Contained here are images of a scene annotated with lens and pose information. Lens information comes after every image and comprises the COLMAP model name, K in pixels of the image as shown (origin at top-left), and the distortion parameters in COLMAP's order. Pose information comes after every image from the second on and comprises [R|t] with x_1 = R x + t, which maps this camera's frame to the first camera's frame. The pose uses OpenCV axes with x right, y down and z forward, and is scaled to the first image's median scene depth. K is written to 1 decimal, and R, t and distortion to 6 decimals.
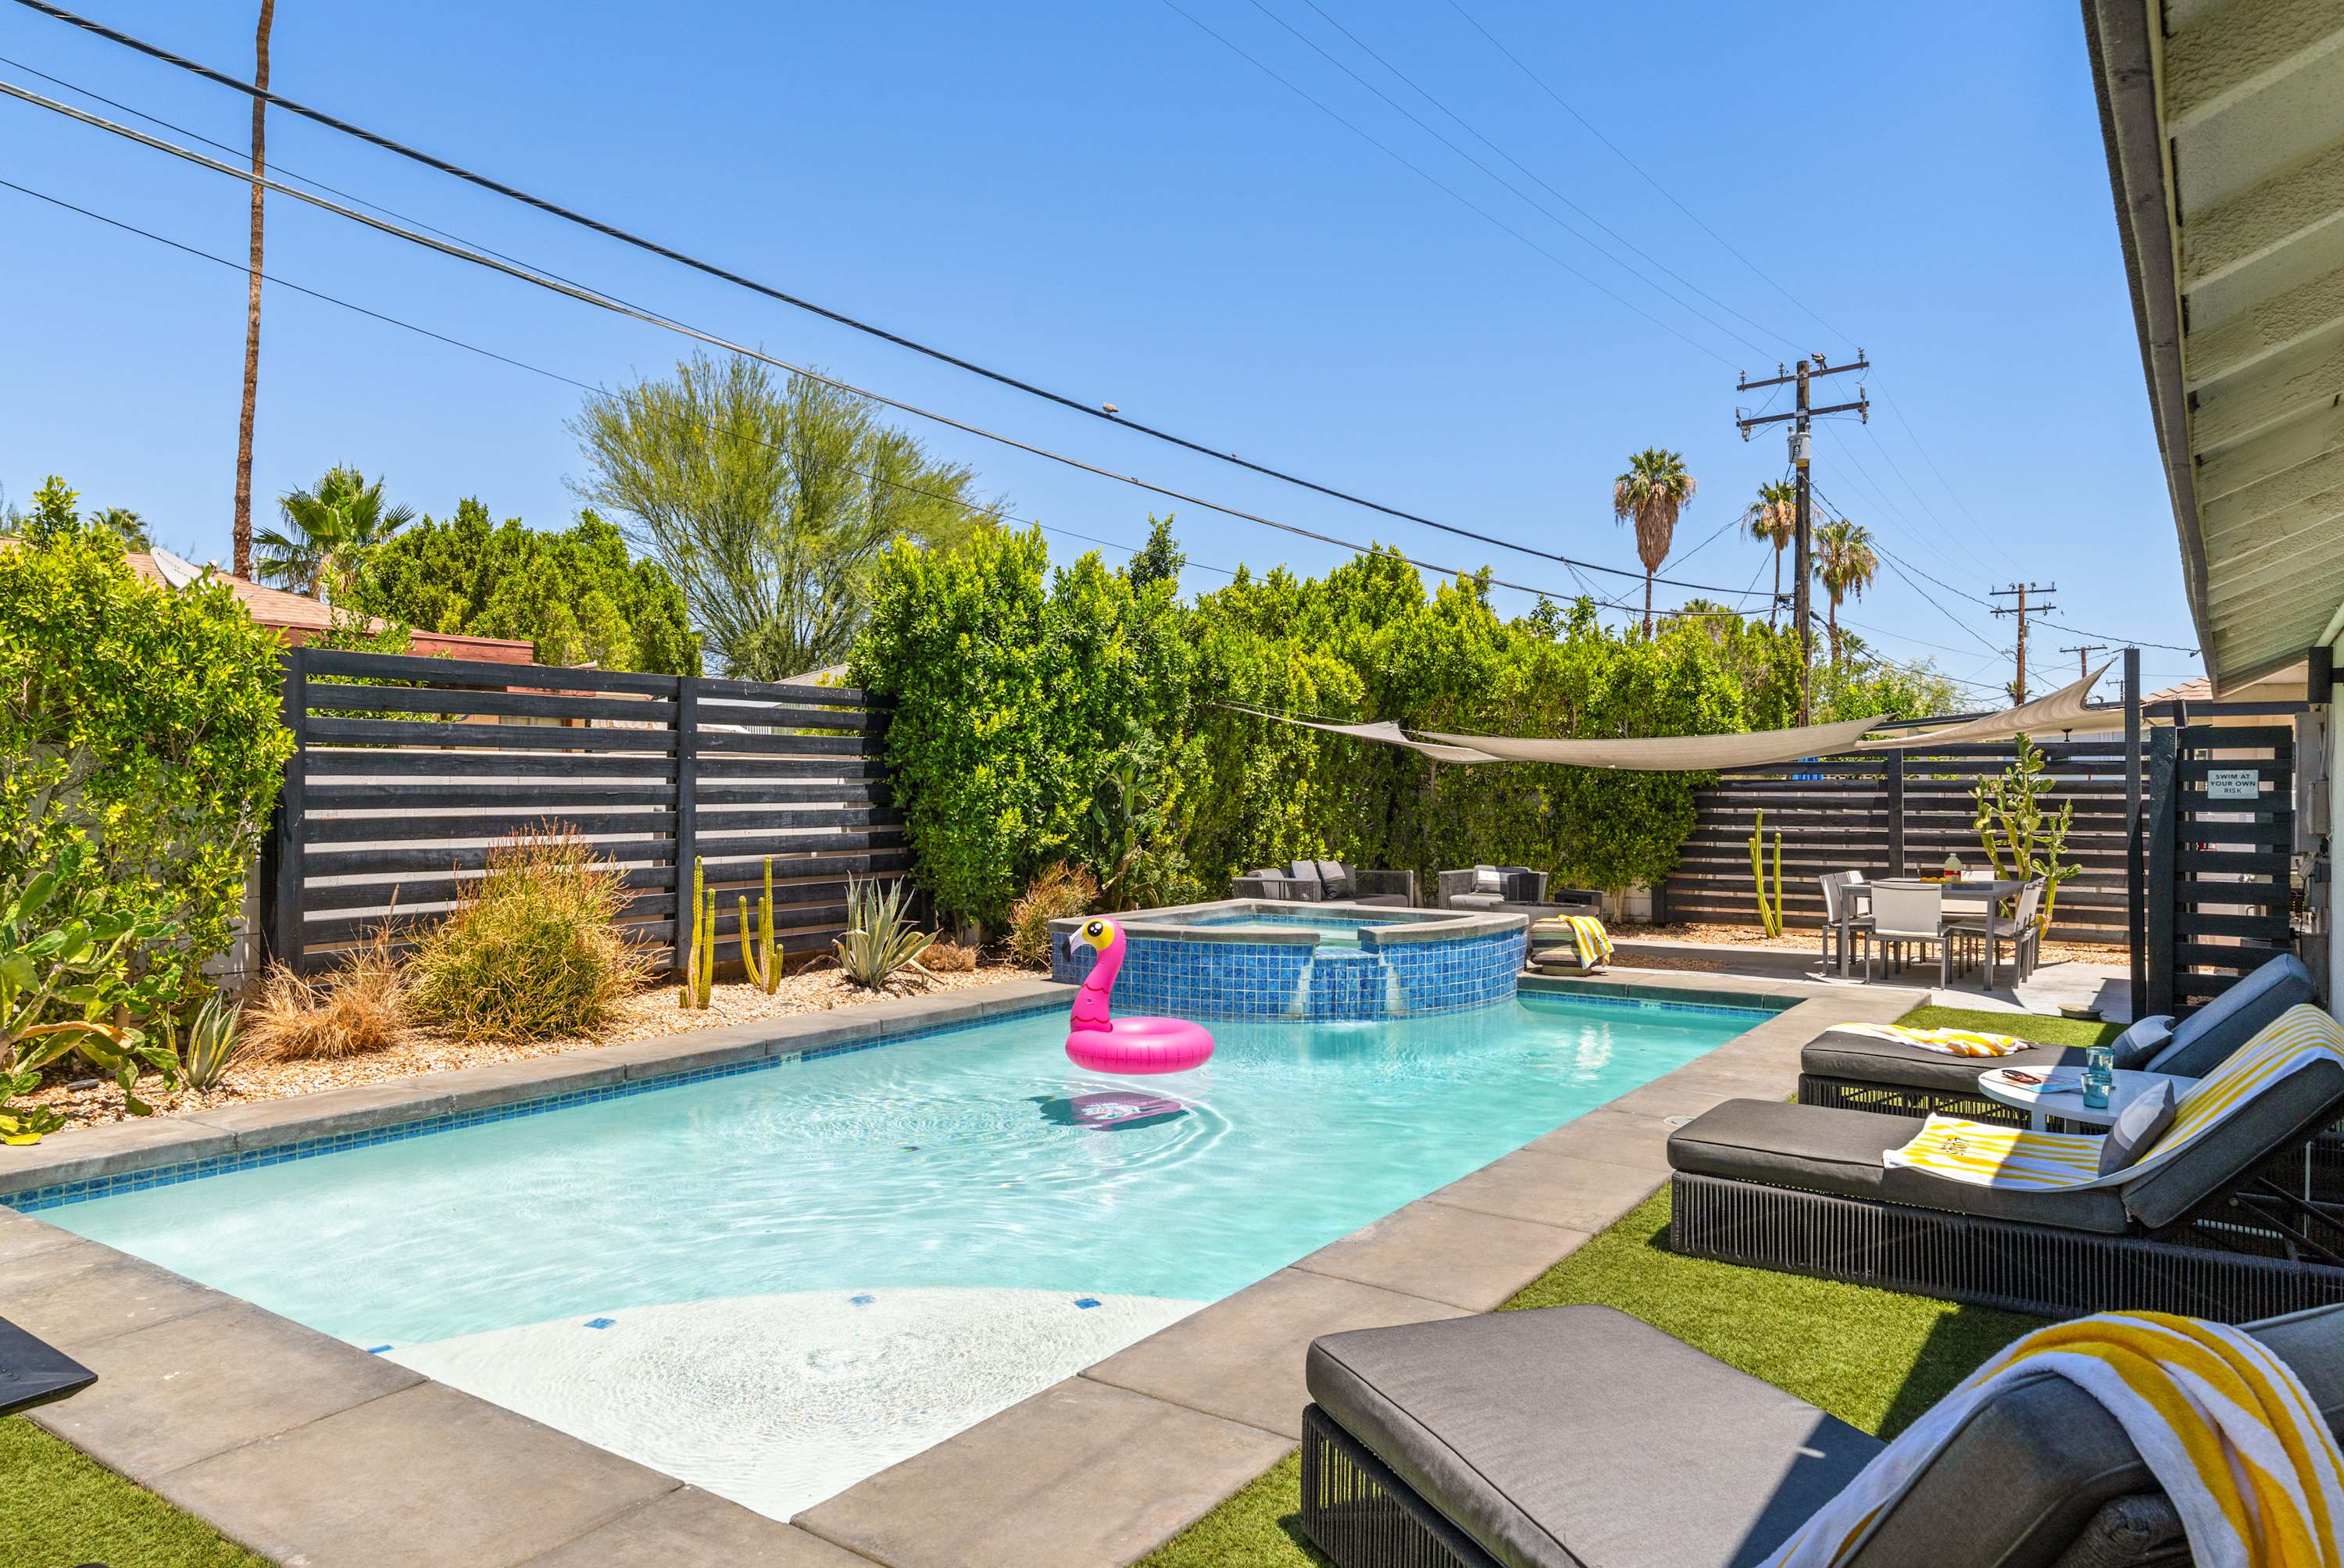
lens RADIAL K [[1497.0, 0, 1172.0], [0, 1497.0, 784.0], [0, 0, 1]] dist [0.002682, -0.000721]
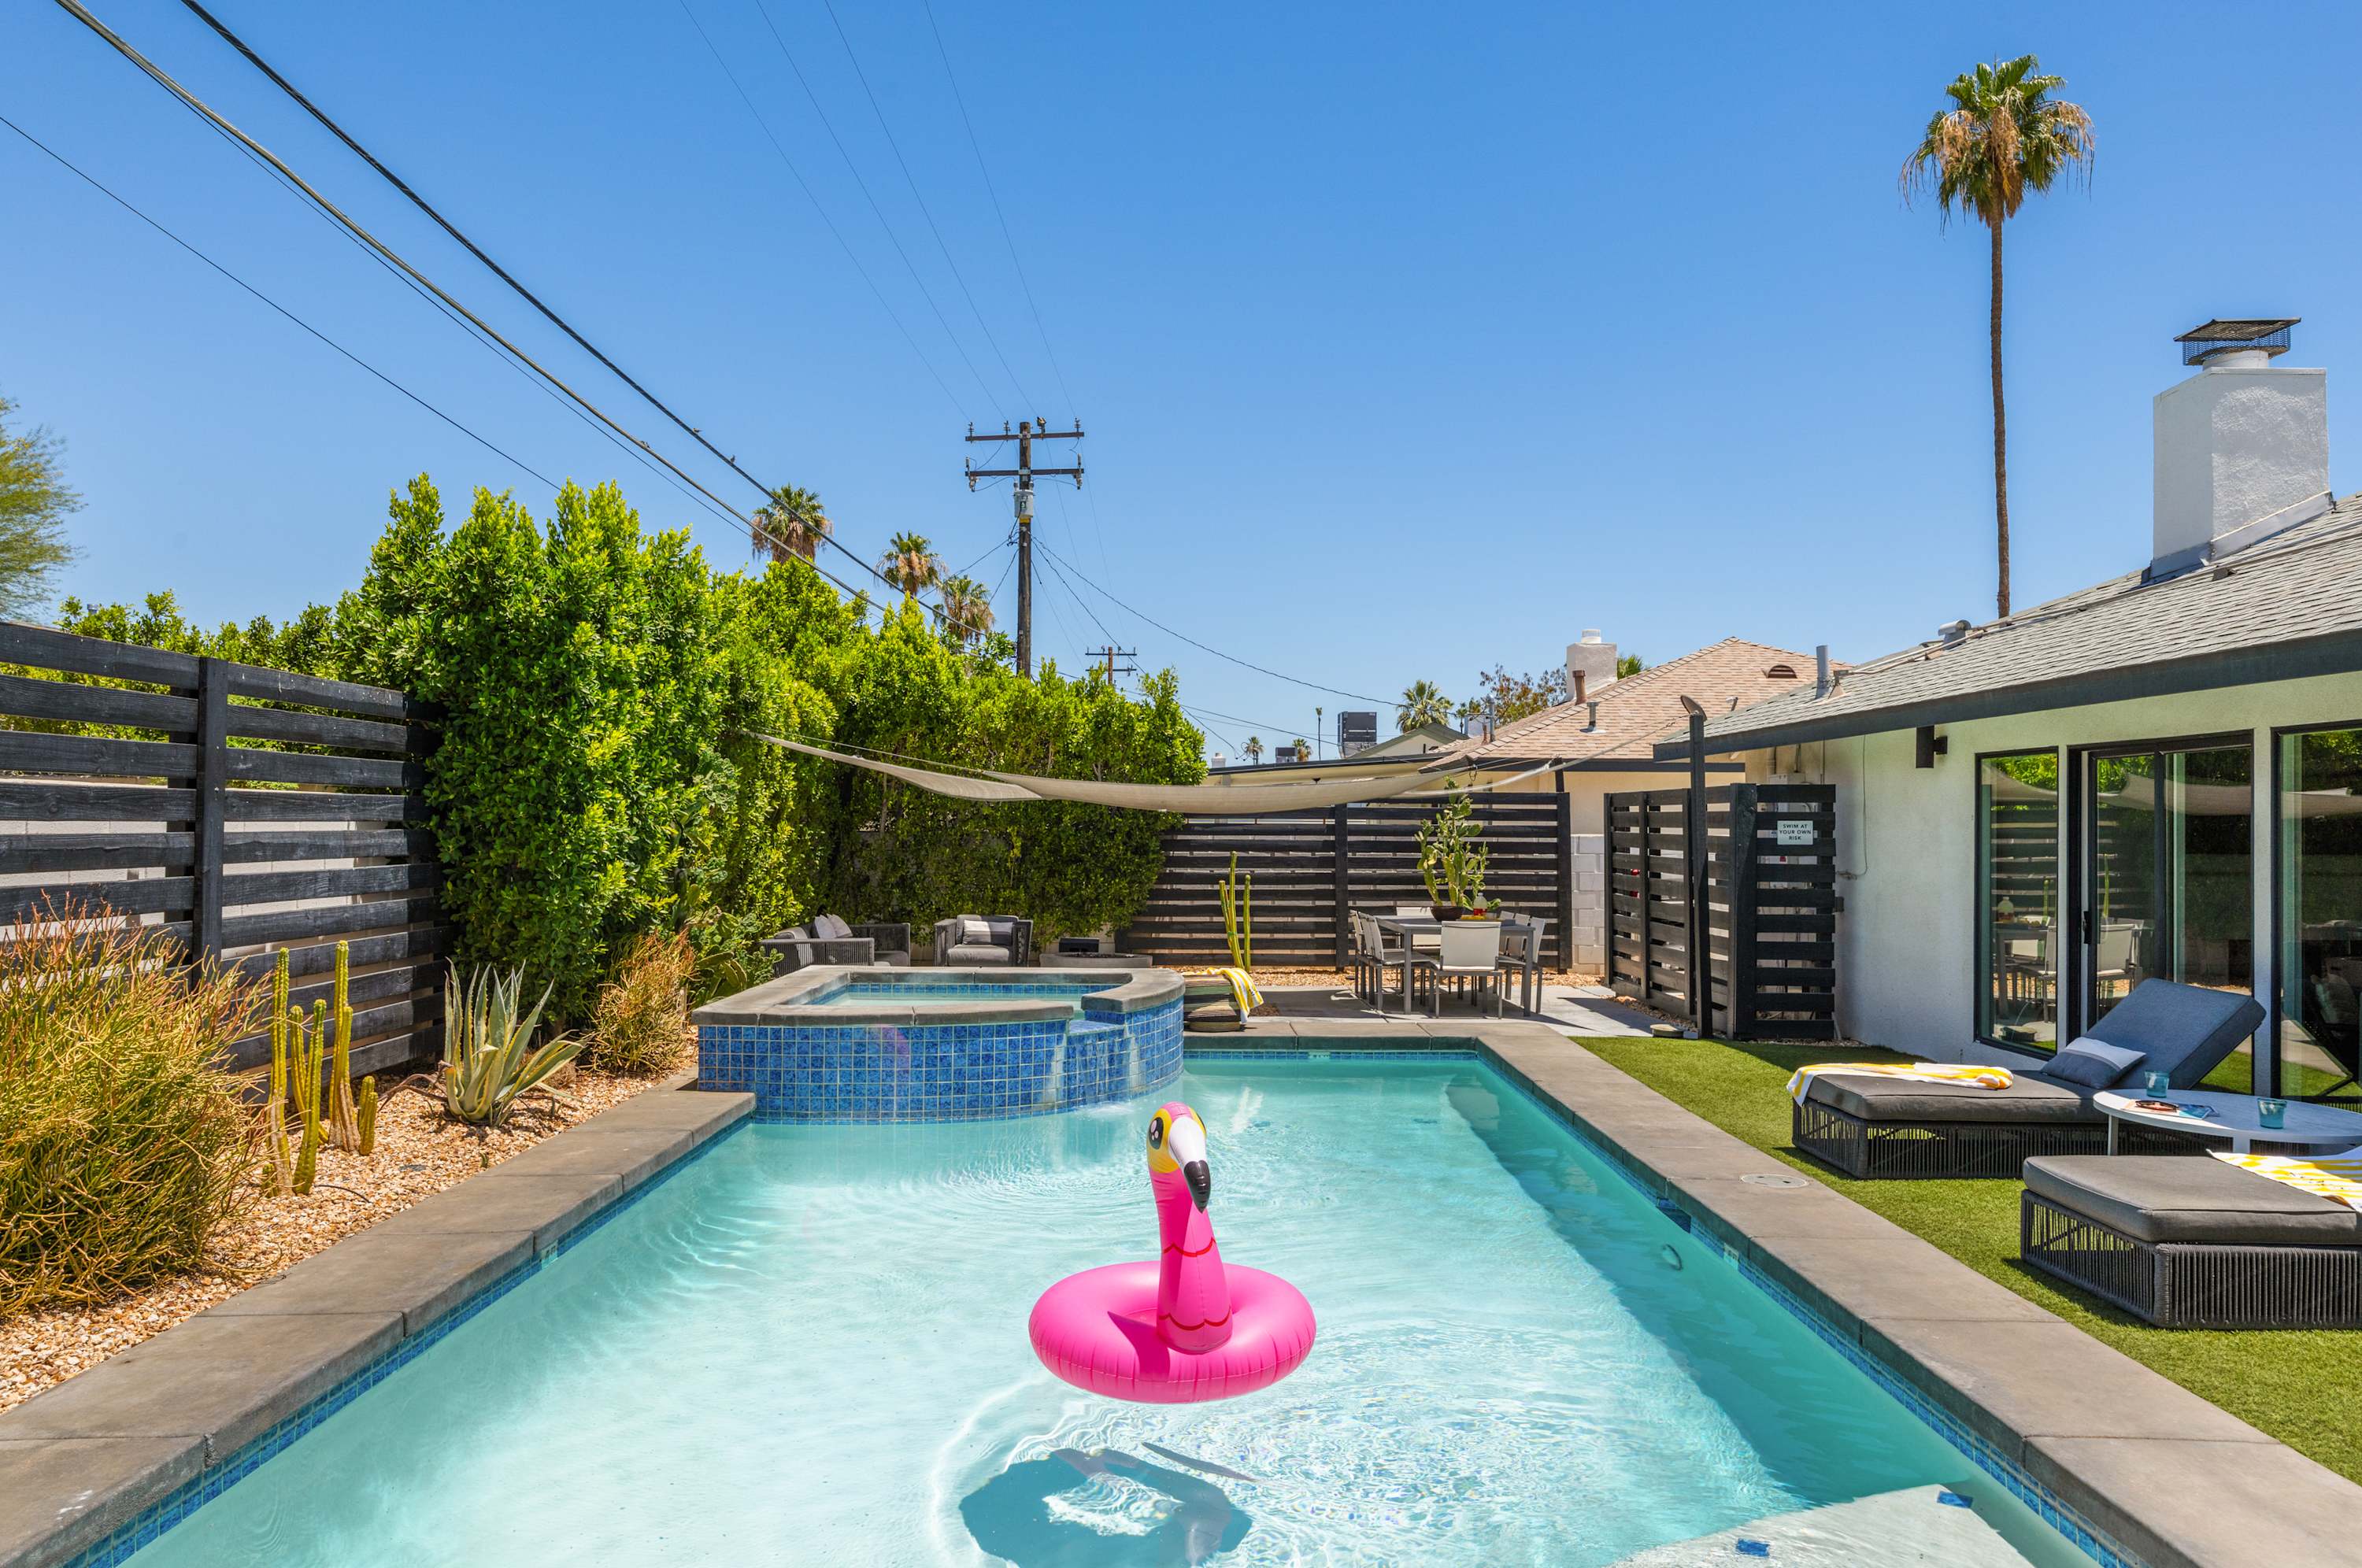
lens RADIAL K [[1506.0, 0, 1182.0], [0, 1506.0, 816.6], [0, 0, 1]] dist [0.000224, -0.000614]
pose [[0.824790, 0.005716, 0.565411, -0.298141], [-0.004345, 0.999983, -0.003771, -0.004767], [-0.565423, 0.000654, 0.824801, 0.223400]]
